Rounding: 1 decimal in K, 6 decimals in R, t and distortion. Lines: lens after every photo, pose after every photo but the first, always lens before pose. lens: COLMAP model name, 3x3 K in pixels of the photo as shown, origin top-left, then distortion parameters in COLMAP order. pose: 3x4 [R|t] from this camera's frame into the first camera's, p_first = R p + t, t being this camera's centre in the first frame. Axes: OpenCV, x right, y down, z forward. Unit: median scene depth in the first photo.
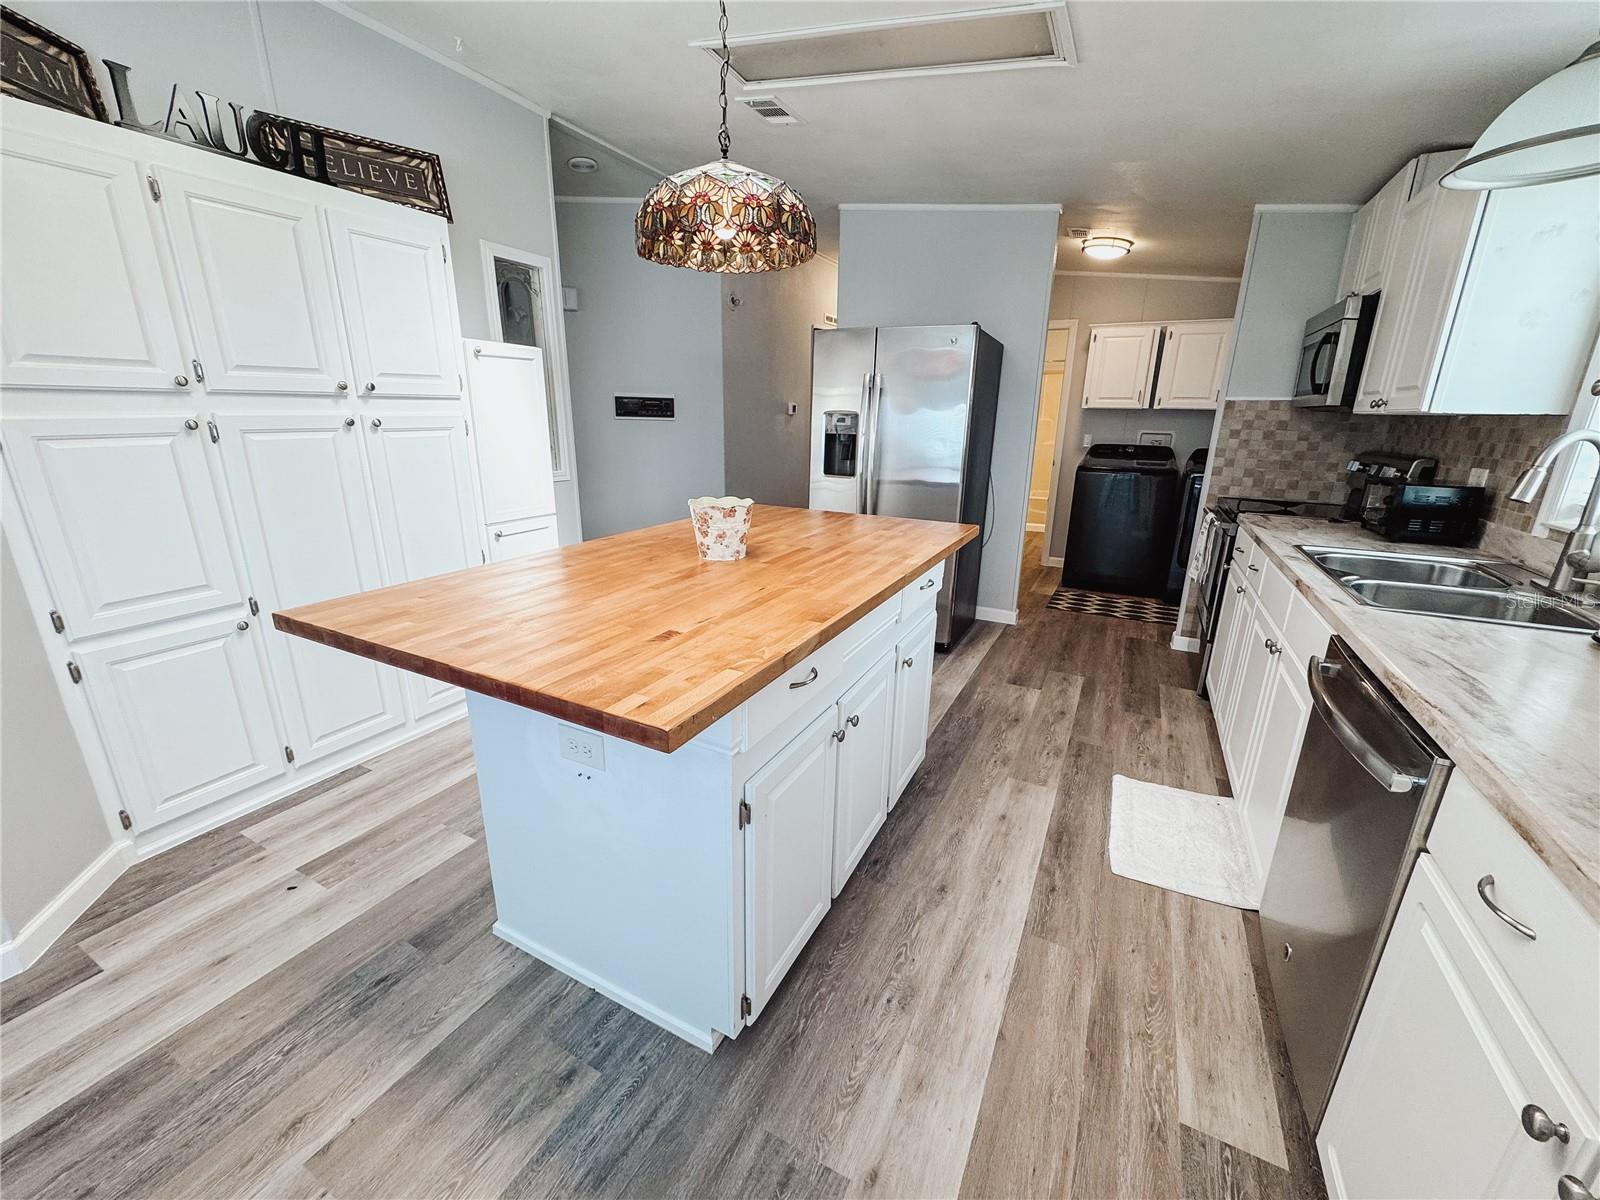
lens RADIAL K [[636.6, 0, 800.0], [0, 636.6, 600.0], [0, 0, 1]] dist [0.008088, 0.000112]
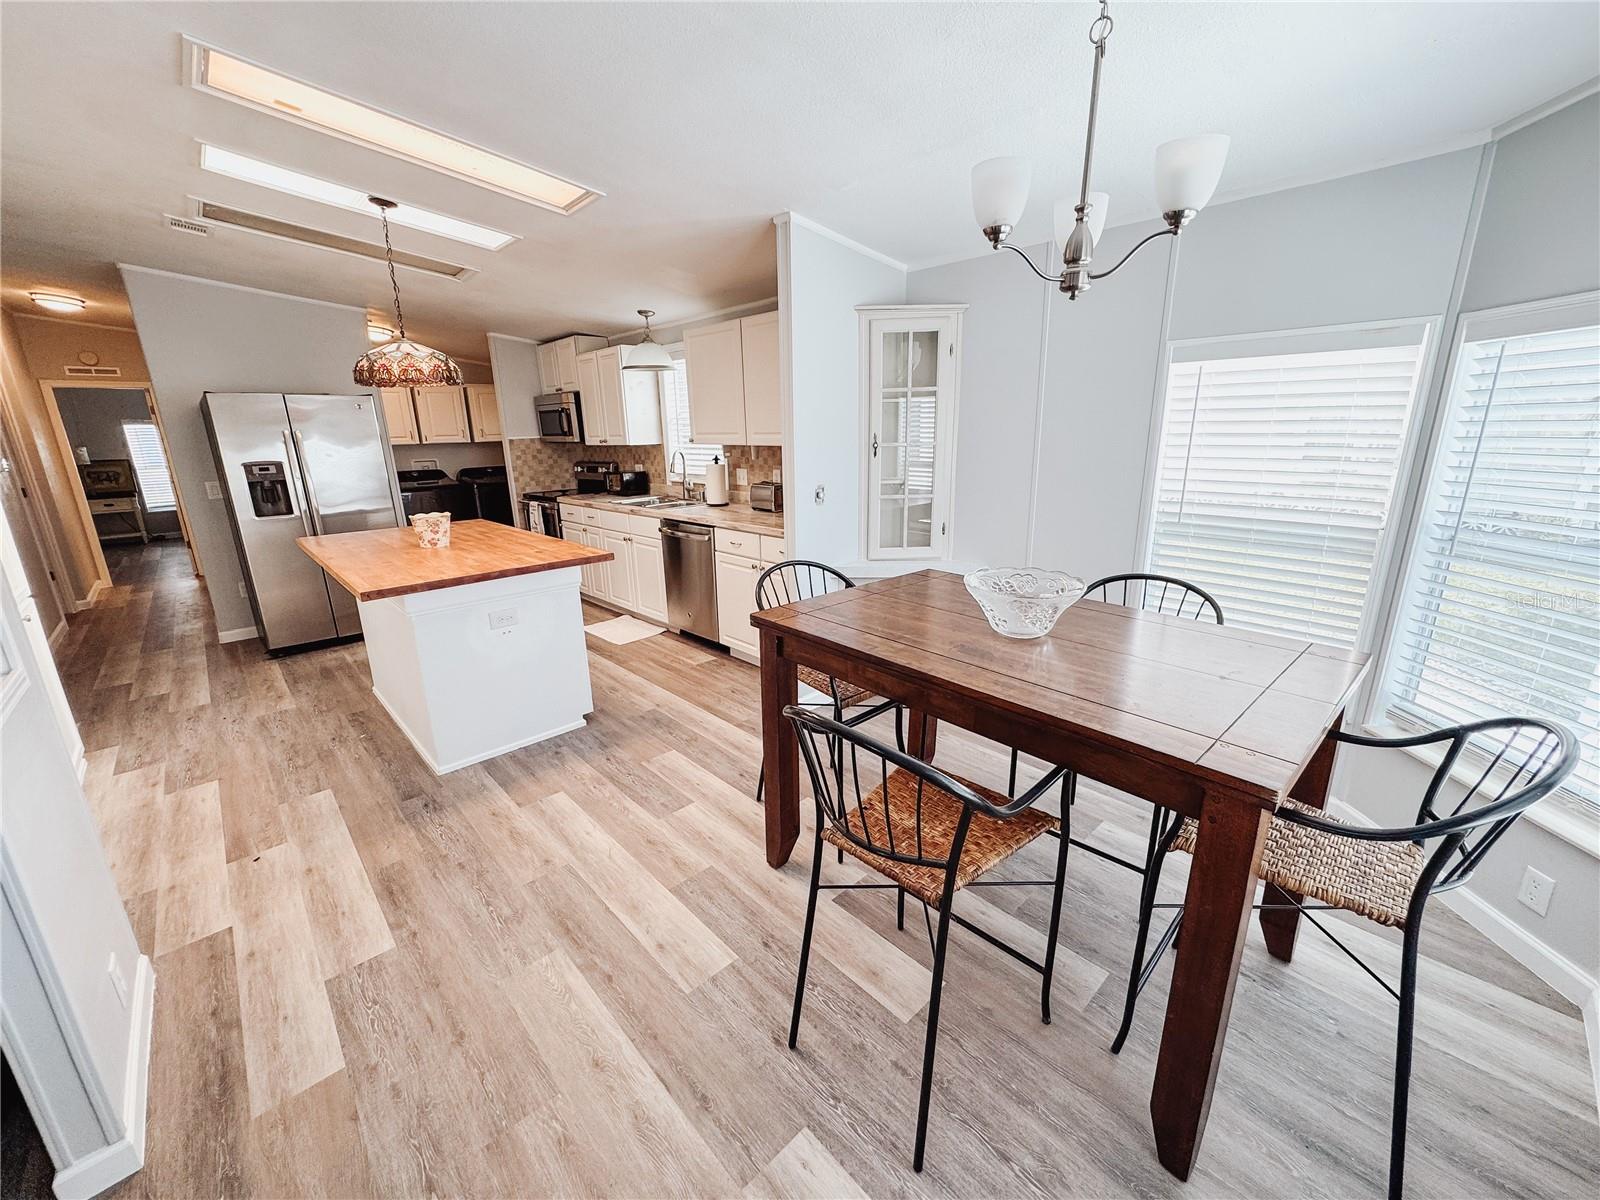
lens RADIAL K [[636.6, 0, 800.0], [0, 636.6, 600.0], [0, 0, 1]] dist [0.008088, 0.000112]
pose [[0.334233, -0.273774, 0.901852, -0.986507], [0.301188, 0.937732, 0.173044, 0.048707], [-0.893070, 0.213790, 0.395878, -0.396505]]
